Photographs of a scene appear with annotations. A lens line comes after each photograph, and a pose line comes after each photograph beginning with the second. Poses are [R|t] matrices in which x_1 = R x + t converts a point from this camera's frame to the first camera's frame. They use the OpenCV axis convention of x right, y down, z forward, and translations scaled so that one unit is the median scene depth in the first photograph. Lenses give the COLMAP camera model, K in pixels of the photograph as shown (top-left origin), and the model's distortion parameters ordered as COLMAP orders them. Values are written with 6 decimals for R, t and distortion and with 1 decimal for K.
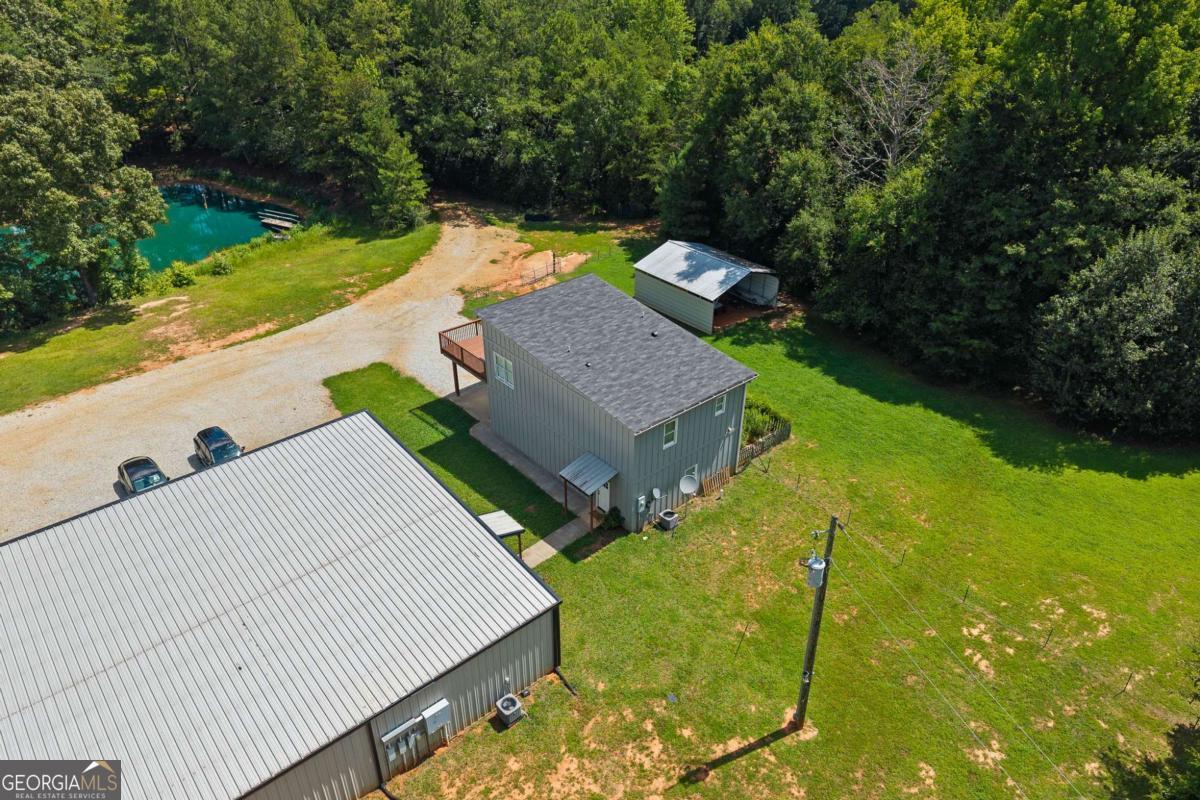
lens RADIAL K [[805.2, 0, 600.0], [0, 805.2, 400.0], [0, 0, 1]] dist [0.005031, -0.003097]
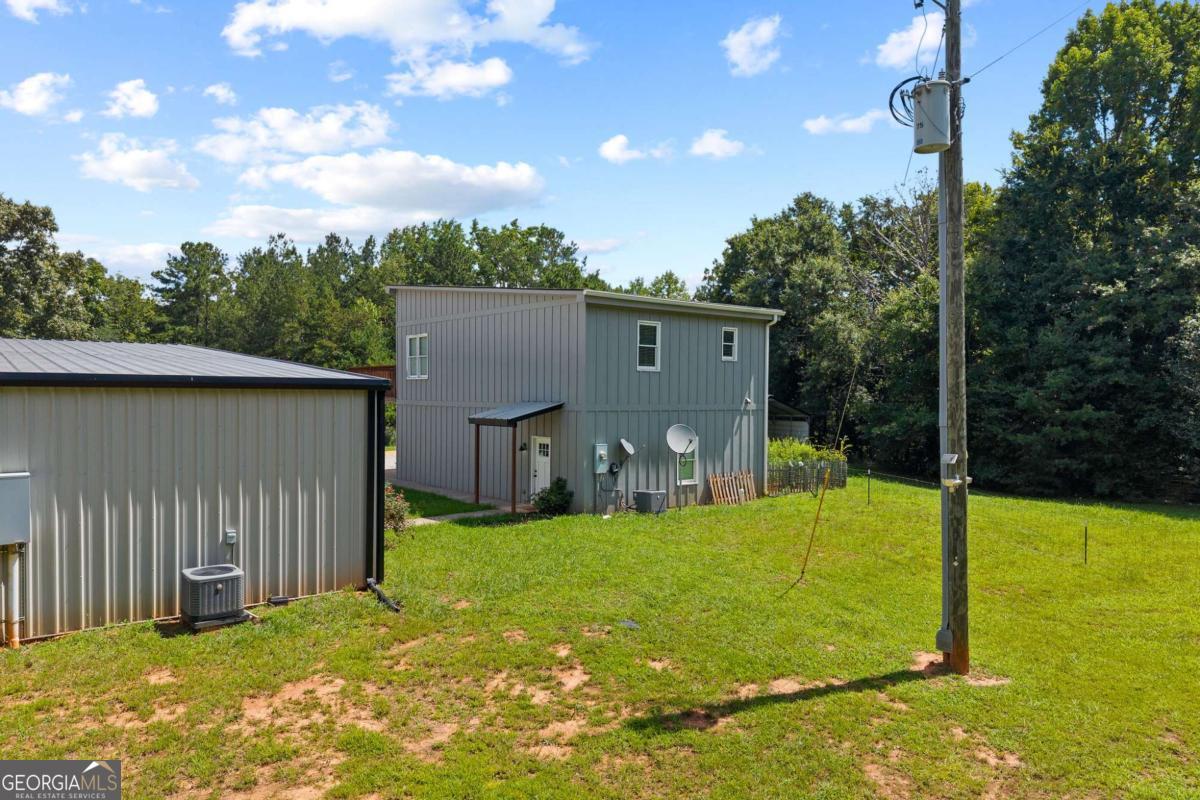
lens RADIAL K [[804.9, 0, 600.0], [0, 804.9, 400.0], [0, 0, 1]] dist [0.022581, -0.001277]
pose [[0.999200, 0.005131, -0.039654, 0.051184], [-0.024734, 0.858534, -0.512160, 0.272524], [0.031416, 0.512731, 0.857974, 0.331286]]
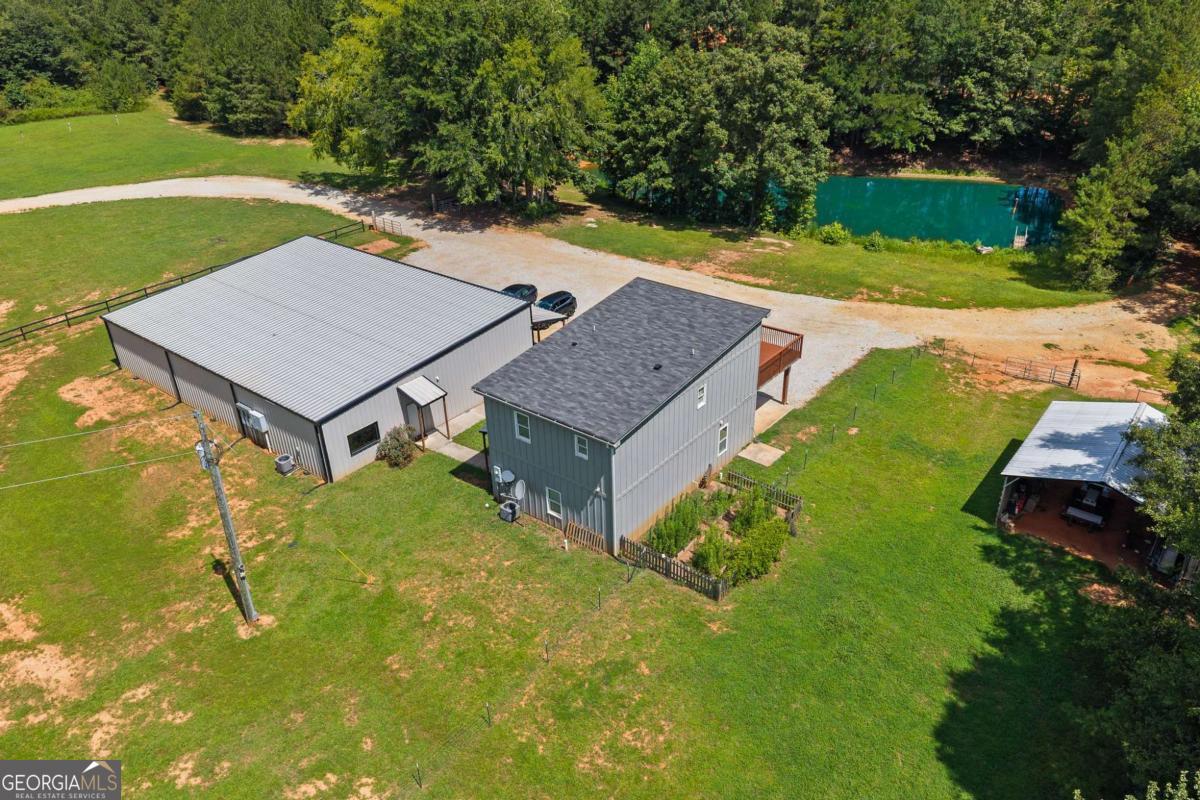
lens RADIAL K [[842.0, 0, 603.5], [0, 842.0, 378.7], [0, 0, 1]] dist [0.031812, -0.046780]
pose [[0.191509, 0.440790, -0.876943, 0.652547], [-0.487947, 0.818000, 0.304604, -0.242103], [0.851606, 0.369567, 0.371736, 0.472096]]
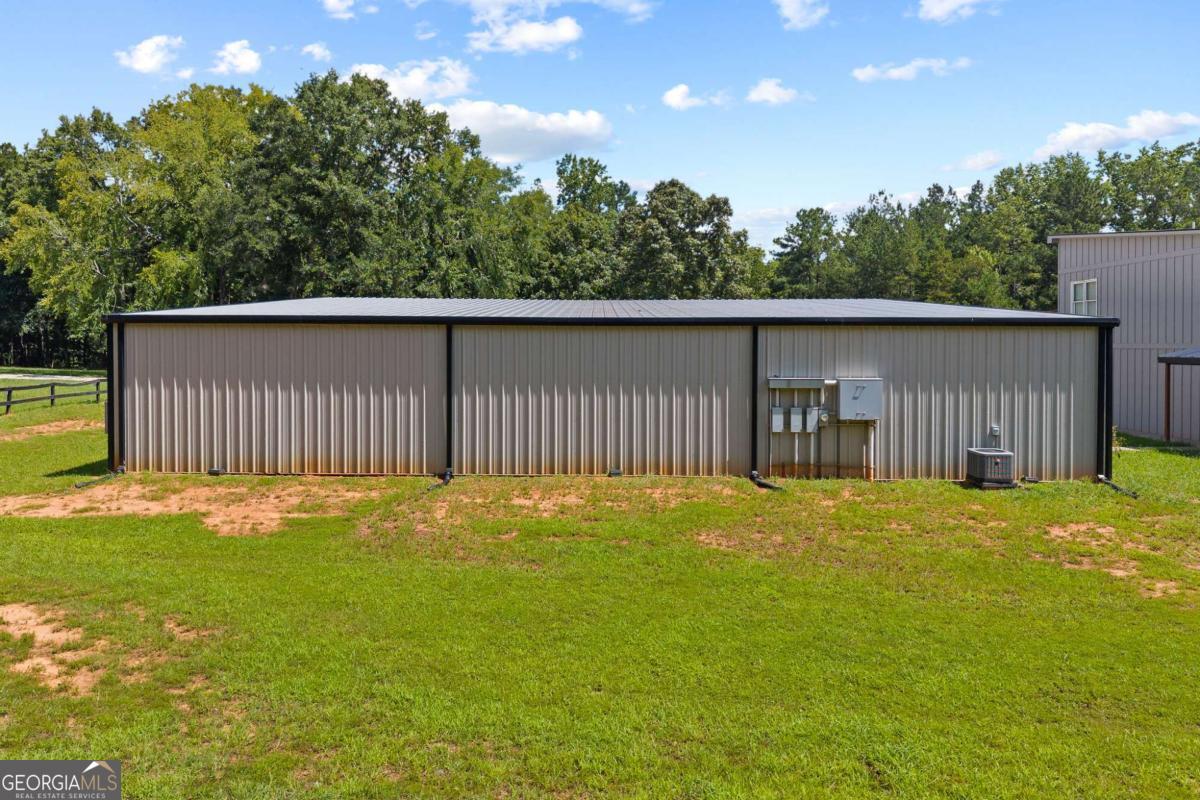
lens RADIAL K [[826.3, 0, 563.3], [0, 826.3, 342.9], [0, 0, 1]] dist [-0.000420, -0.003798]
pose [[0.727146, -0.001058, -0.686482, 0.039051], [-0.358025, 0.852645, -0.380546, 0.349436], [0.585728, 0.522490, 0.619618, 0.219225]]
